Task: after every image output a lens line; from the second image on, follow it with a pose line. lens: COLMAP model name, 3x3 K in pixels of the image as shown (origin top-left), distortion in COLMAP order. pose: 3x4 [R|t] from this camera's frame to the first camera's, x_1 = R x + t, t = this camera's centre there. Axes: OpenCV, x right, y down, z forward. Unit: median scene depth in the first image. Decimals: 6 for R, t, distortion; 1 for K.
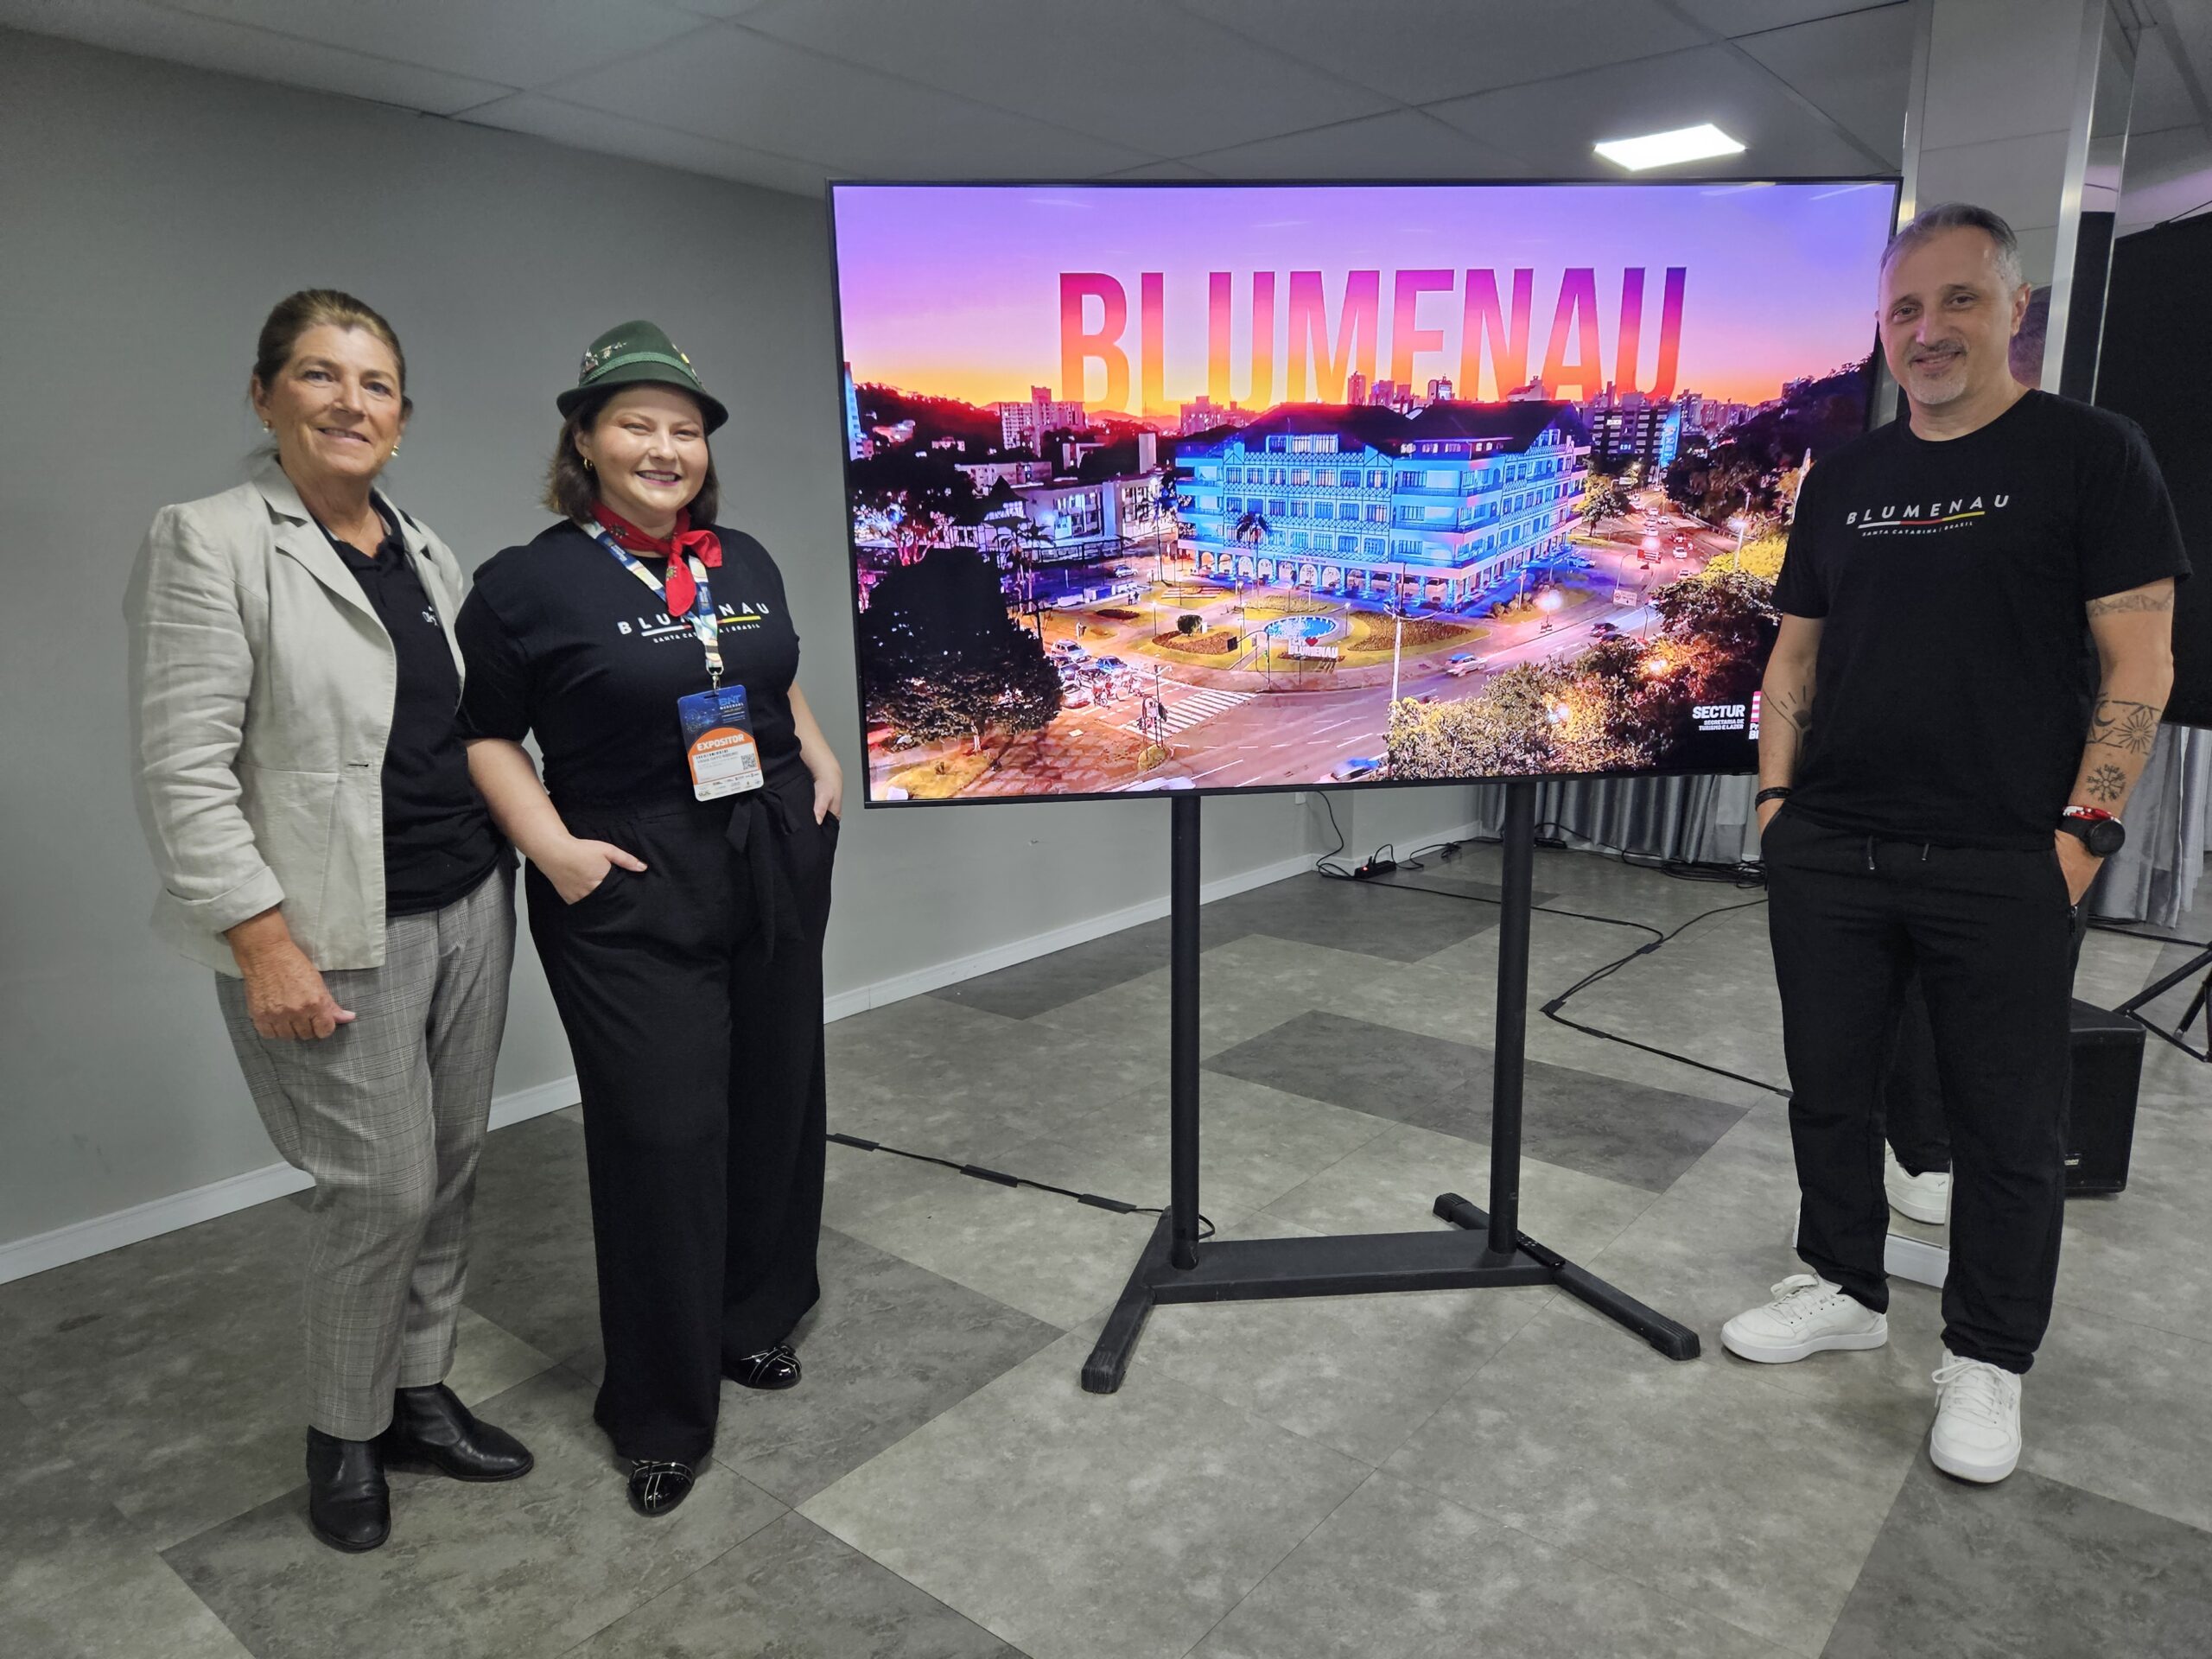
lens RADIAL K [[1510.9, 0, 1070.6], [0, 1510.9, 847.4], [0, 0, 1]] dist [0.065156, -0.059704]
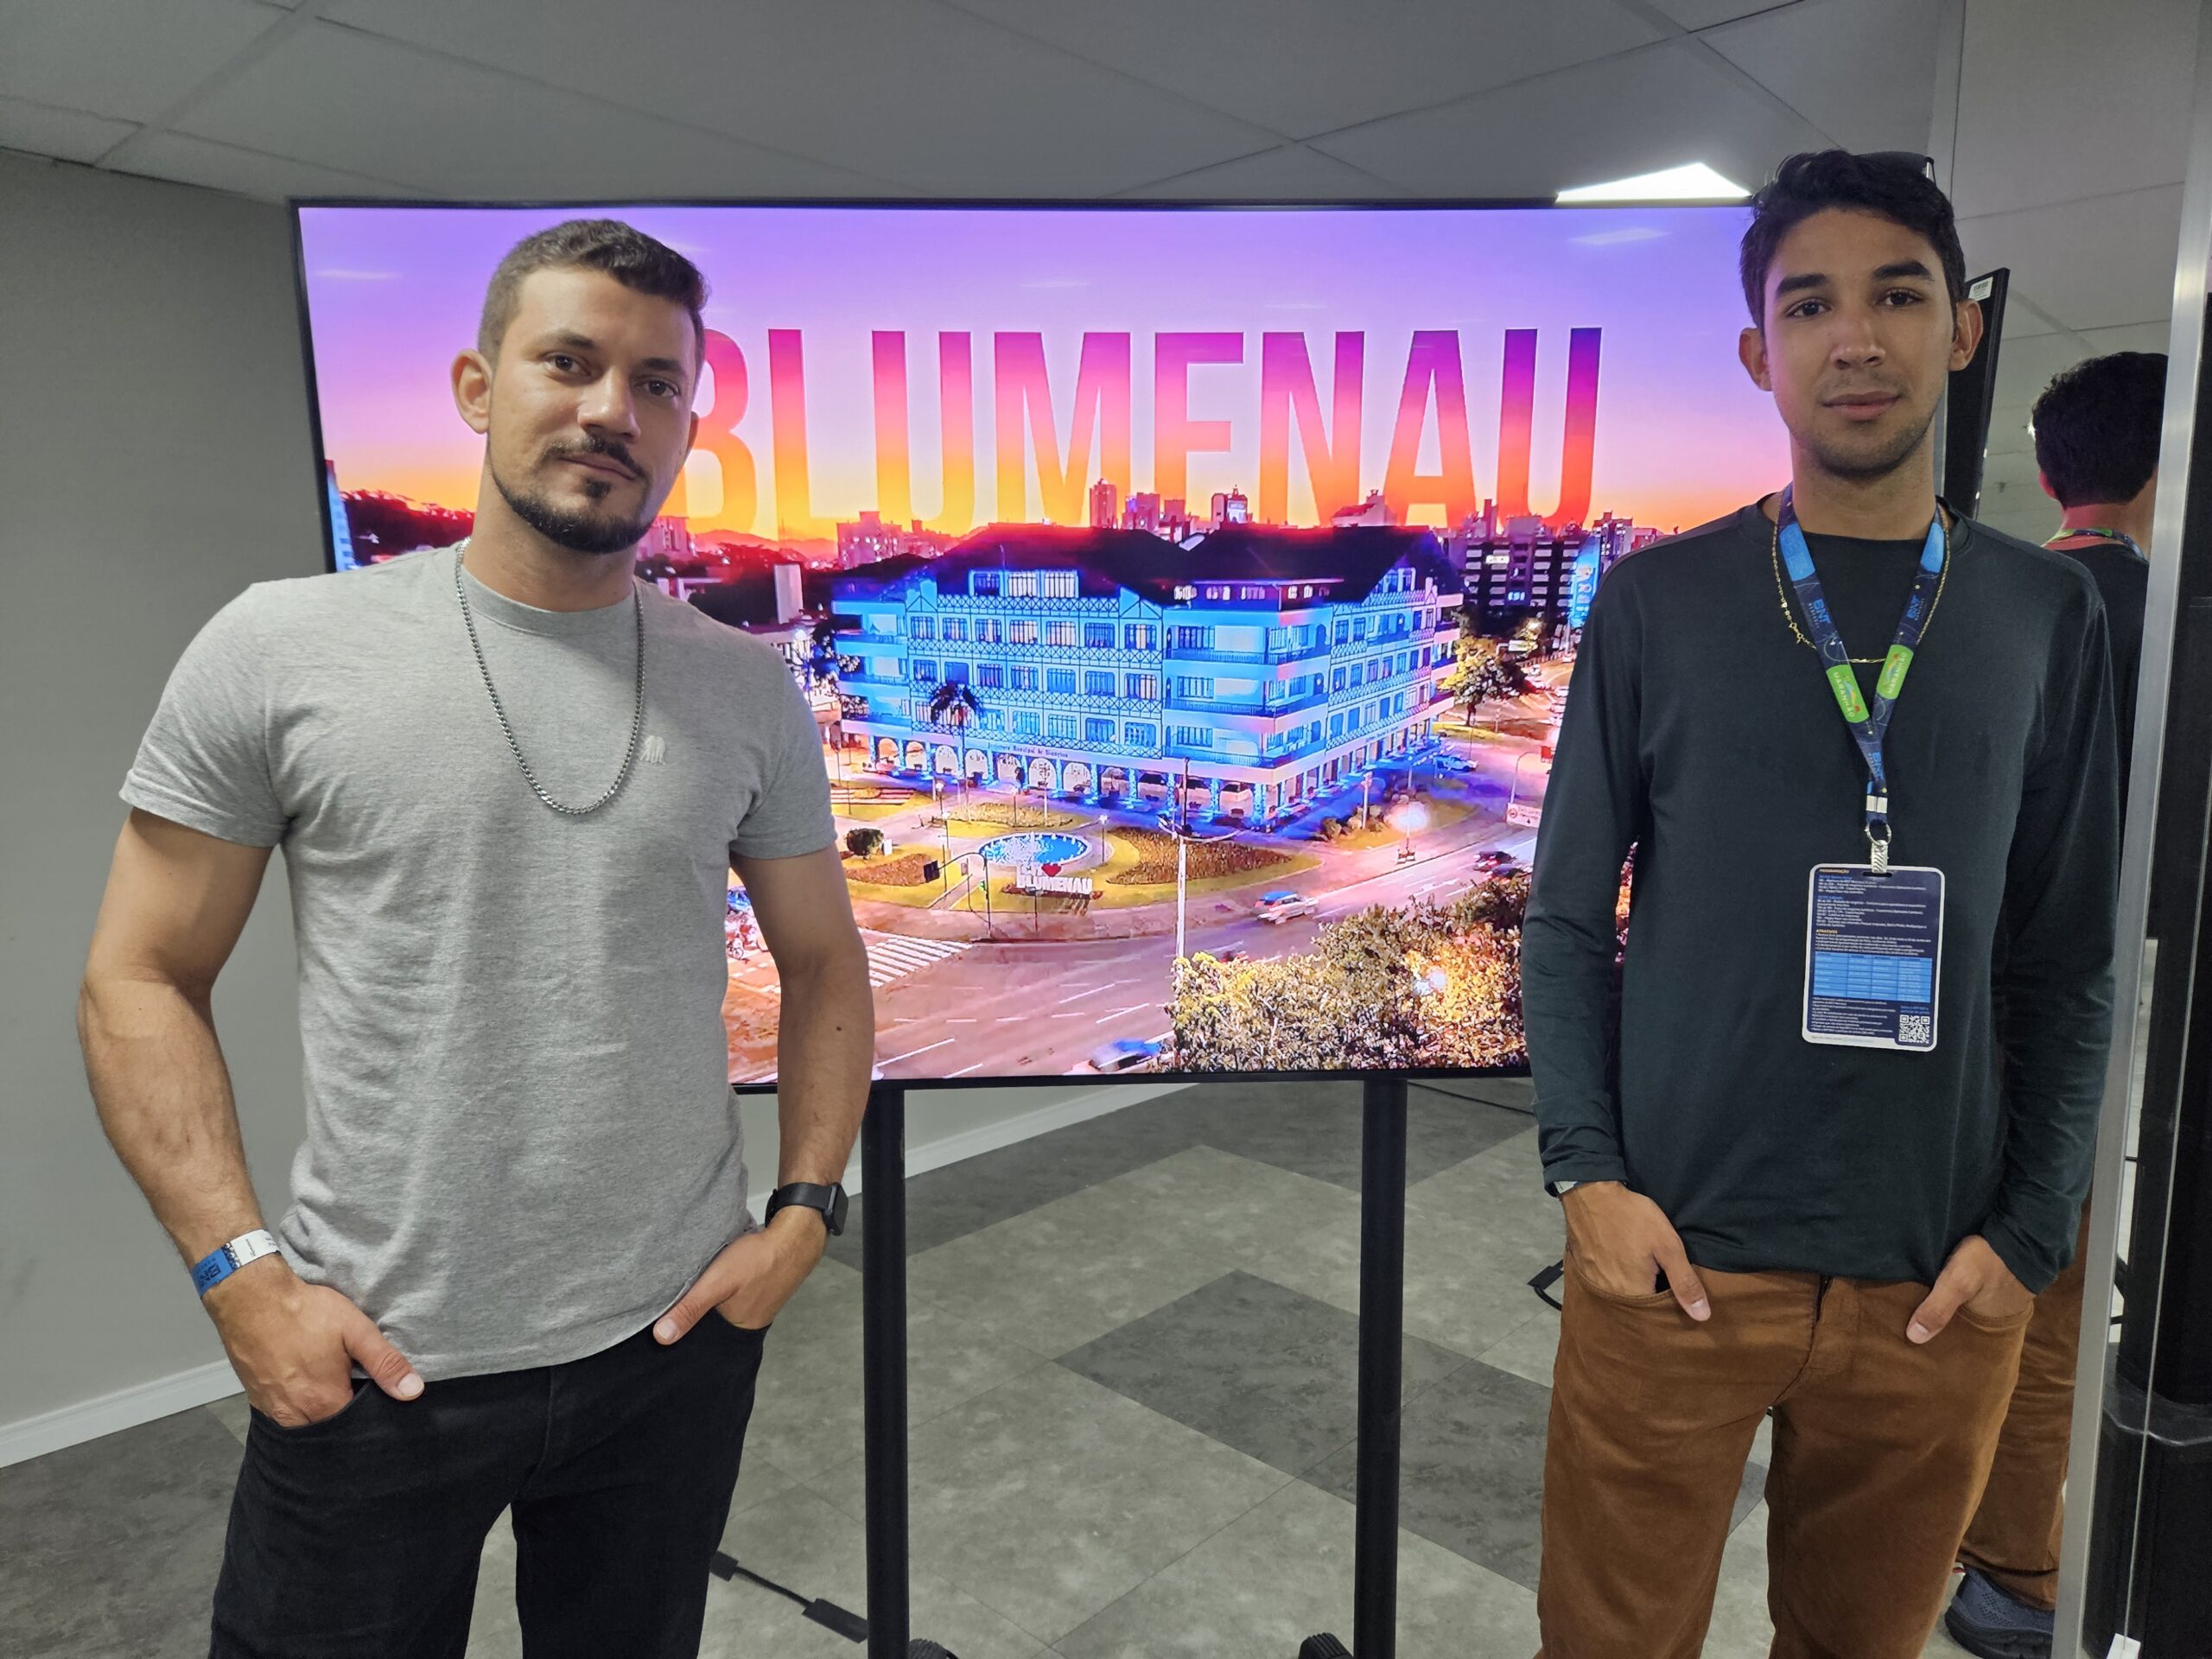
lens RADIAL K [[1510.9, 0, 1098.5], [0, 1510.9, 835.7], [0, 0, 1]] dist [0.065156, -0.059704]
pose [[0.998240, 0.022889, -0.054700, 0.219313], [-0.026712, 0.997174, -0.070218, -0.105749], [0.052938, 0.071555, 0.996031, 0.334872]]
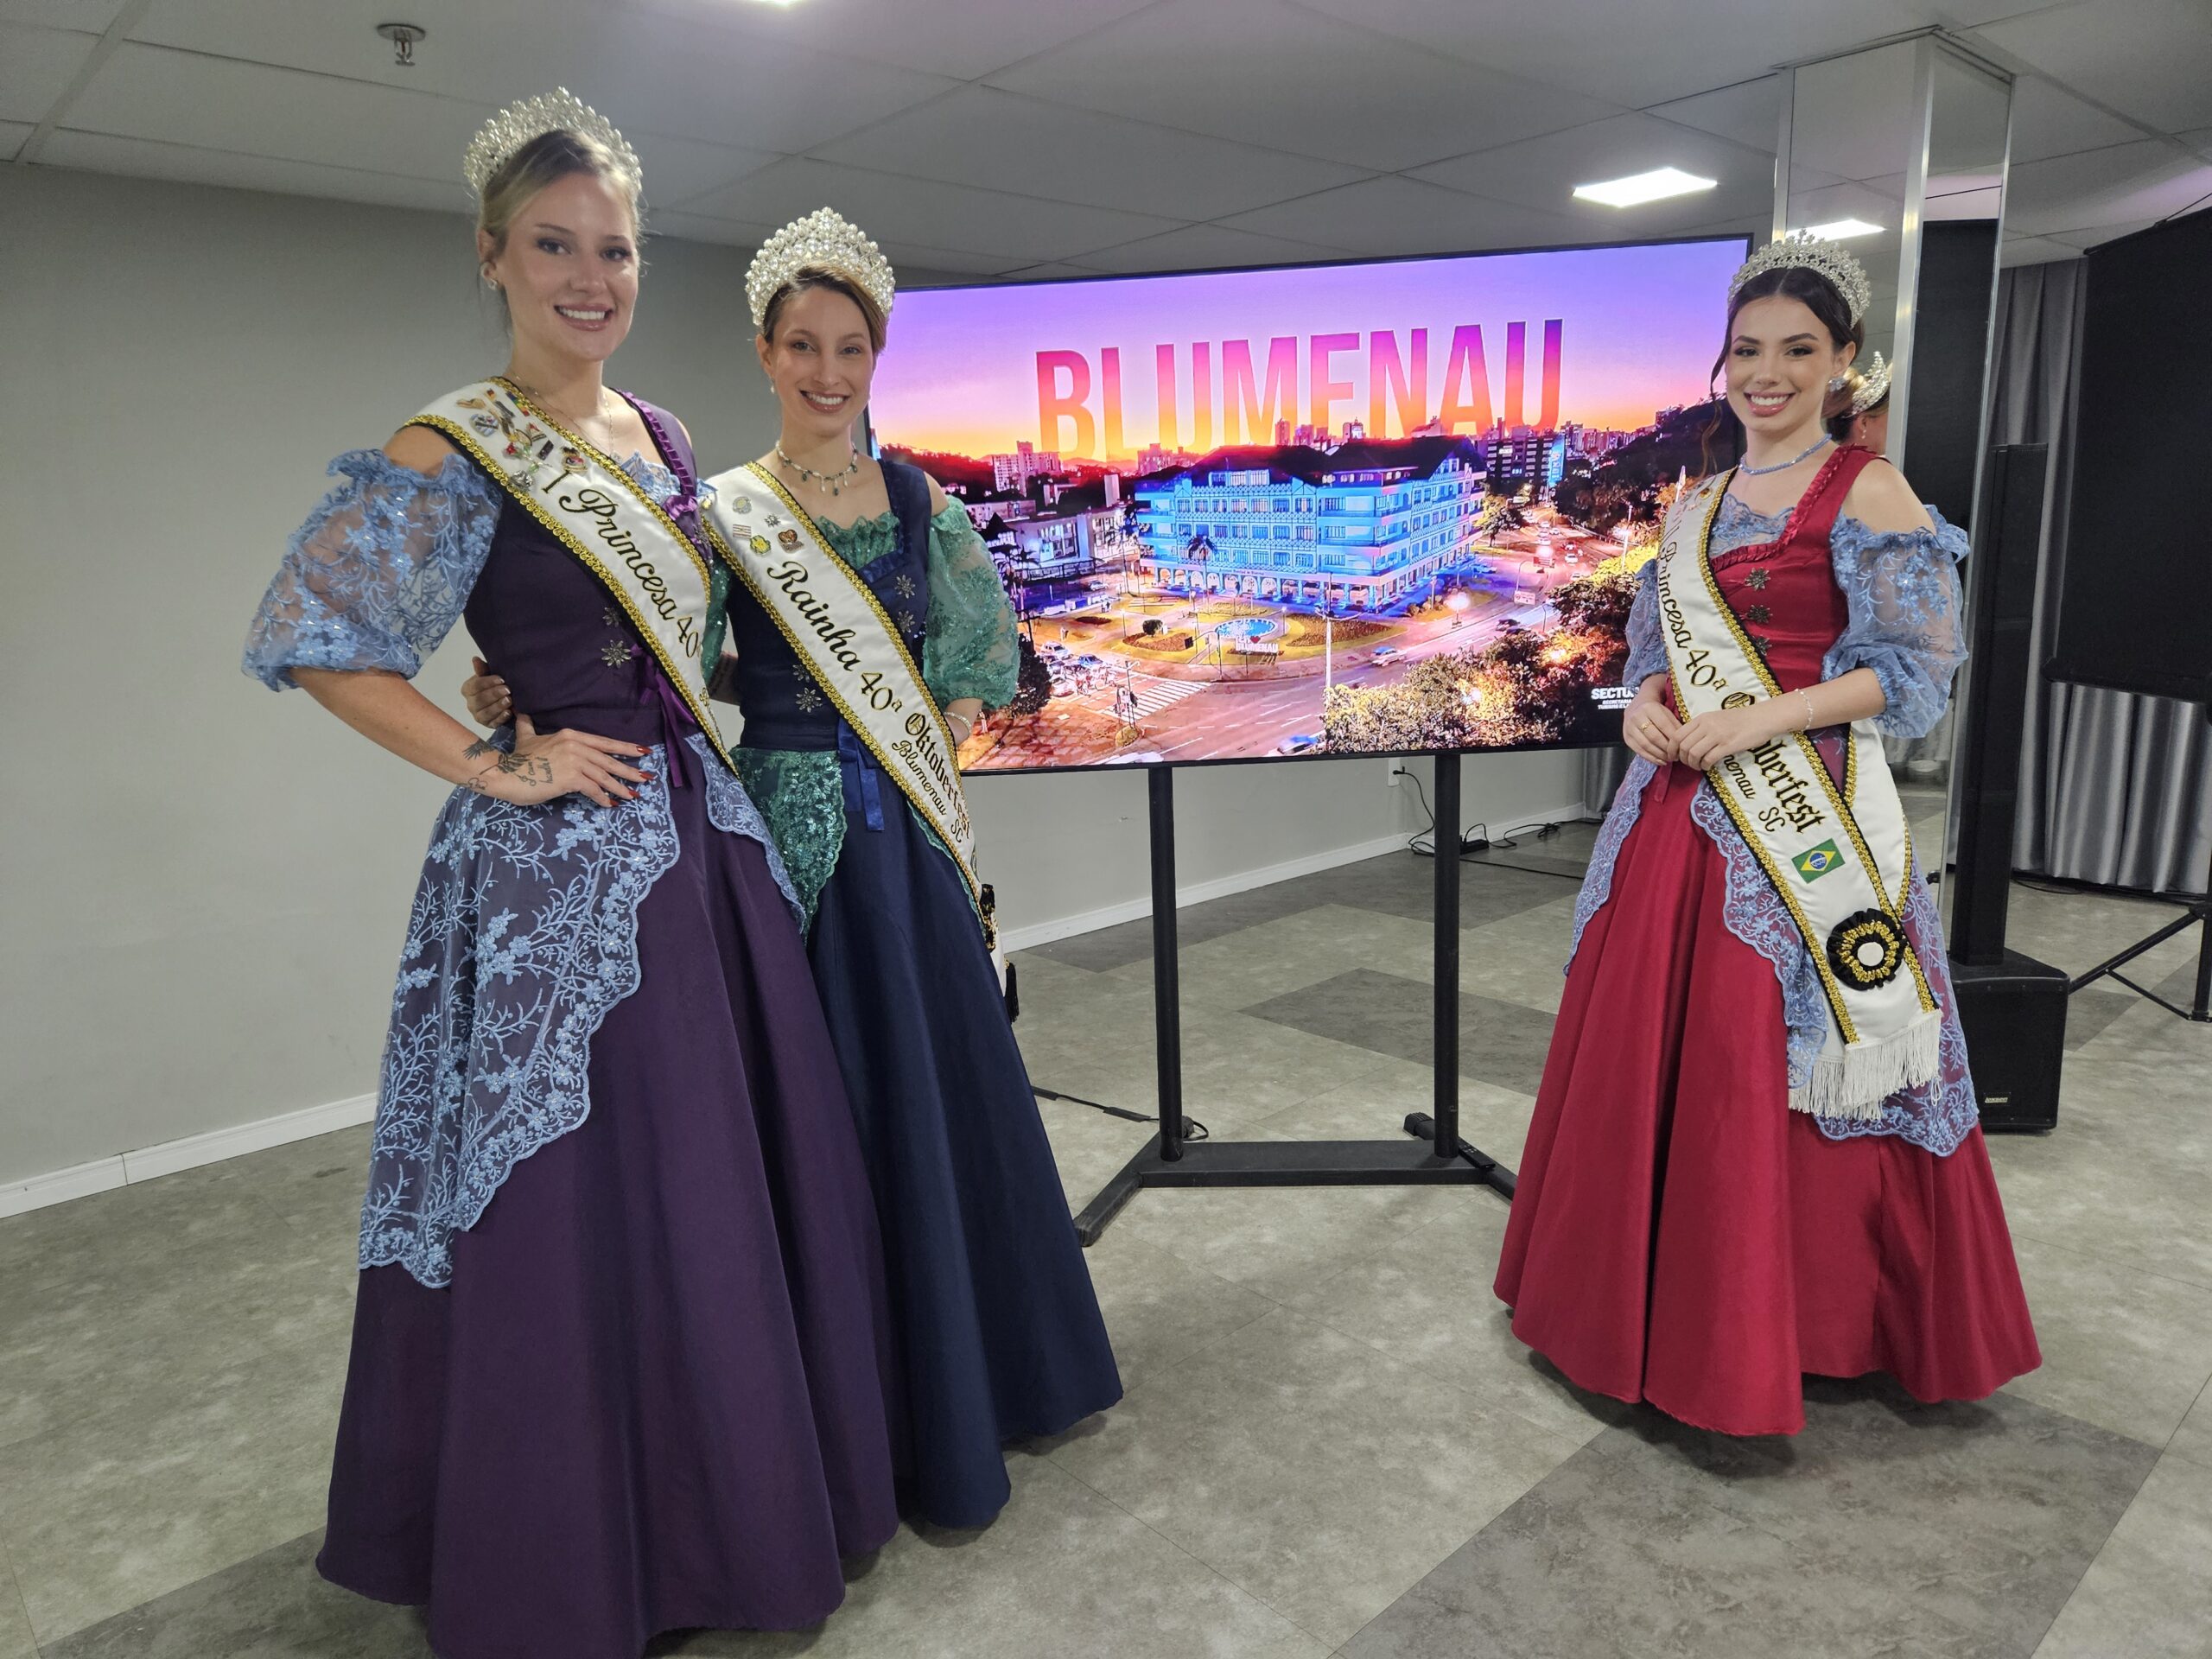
lens RADIAL K [[1510.9, 0, 1066.5], [0, 1510.9, 849.2], [0, 0, 1]] dist [0.065156, -0.059704]
pose [[0.989144, 0.001928, -0.146940, 0.190648], [-0.001370, 0.999991, 0.003896, 0.028318], [0.146946, -0.003652, 0.989138, -0.227543]]
